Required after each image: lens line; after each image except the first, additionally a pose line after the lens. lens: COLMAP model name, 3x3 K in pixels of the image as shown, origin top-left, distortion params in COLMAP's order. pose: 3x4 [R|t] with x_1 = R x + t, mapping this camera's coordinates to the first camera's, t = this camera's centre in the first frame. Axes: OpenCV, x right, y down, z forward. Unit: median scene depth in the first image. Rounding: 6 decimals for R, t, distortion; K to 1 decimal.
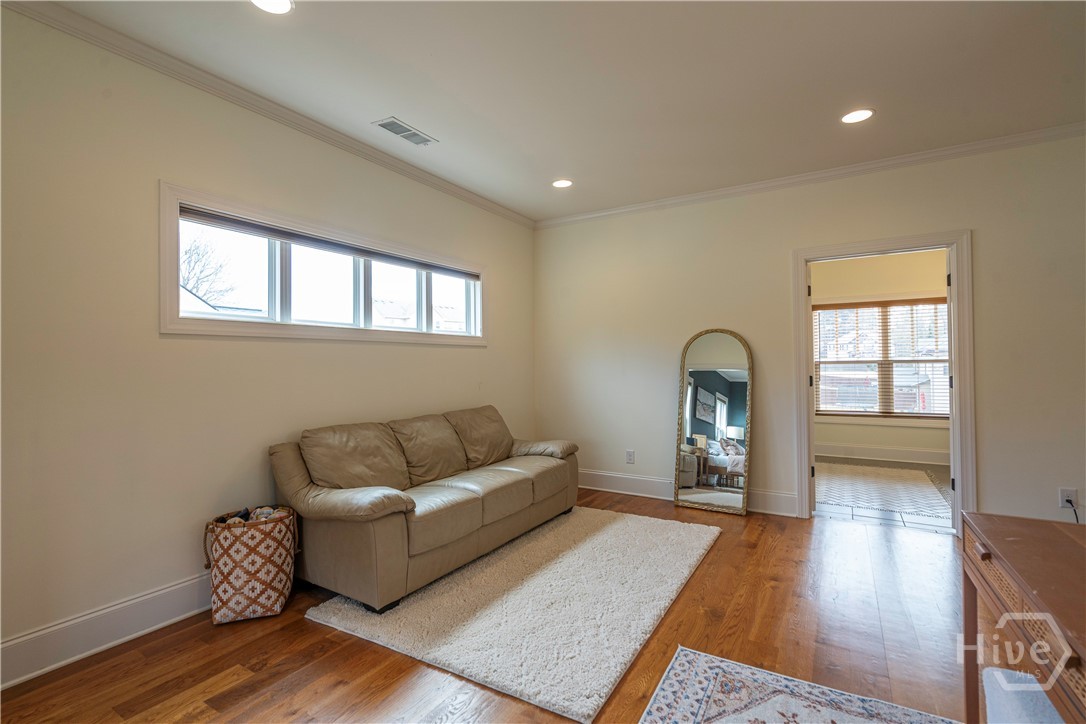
lens RADIAL K [[495.4, 0, 539.9], [0, 495.4, 360.1], [0, 0, 1]] dist [-0.000998, 0.000016]
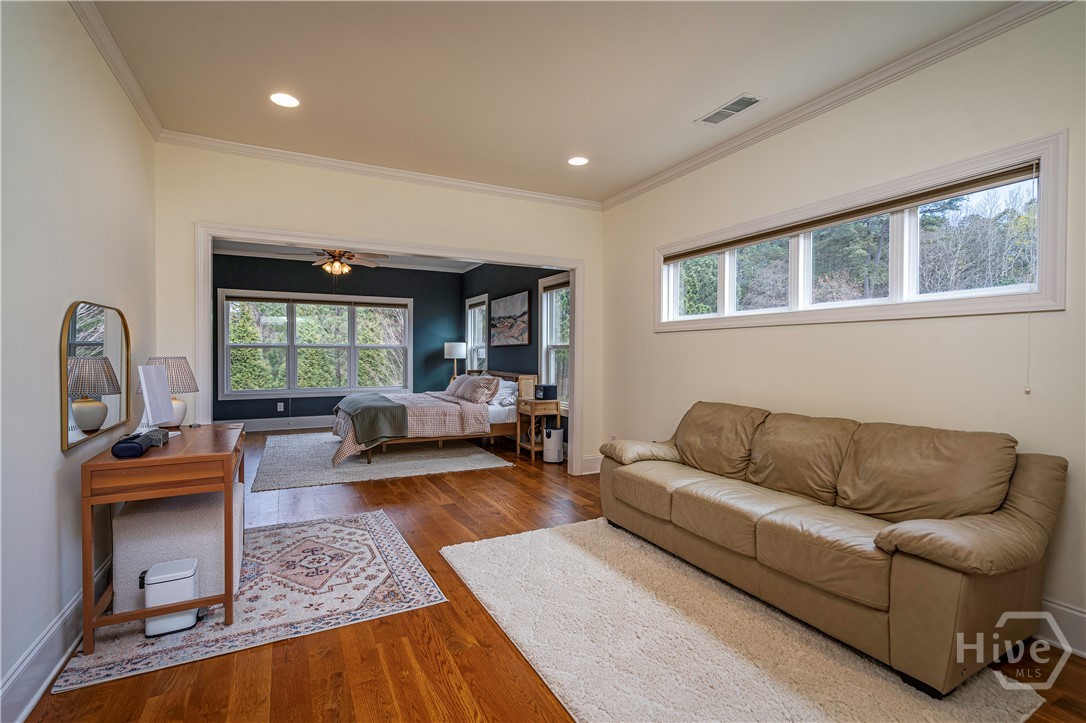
lens RADIAL K [[495.4, 0, 539.5], [0, 495.4, 358.4], [0, 0, 1]] dist [-0.000998, 0.000016]
pose [[-0.520594, 0.020420, -0.853560, 1.072971], [0.012360, 0.999789, 0.016379, 0.005797], [0.853715, -0.002023, -0.520737, 1.682325]]
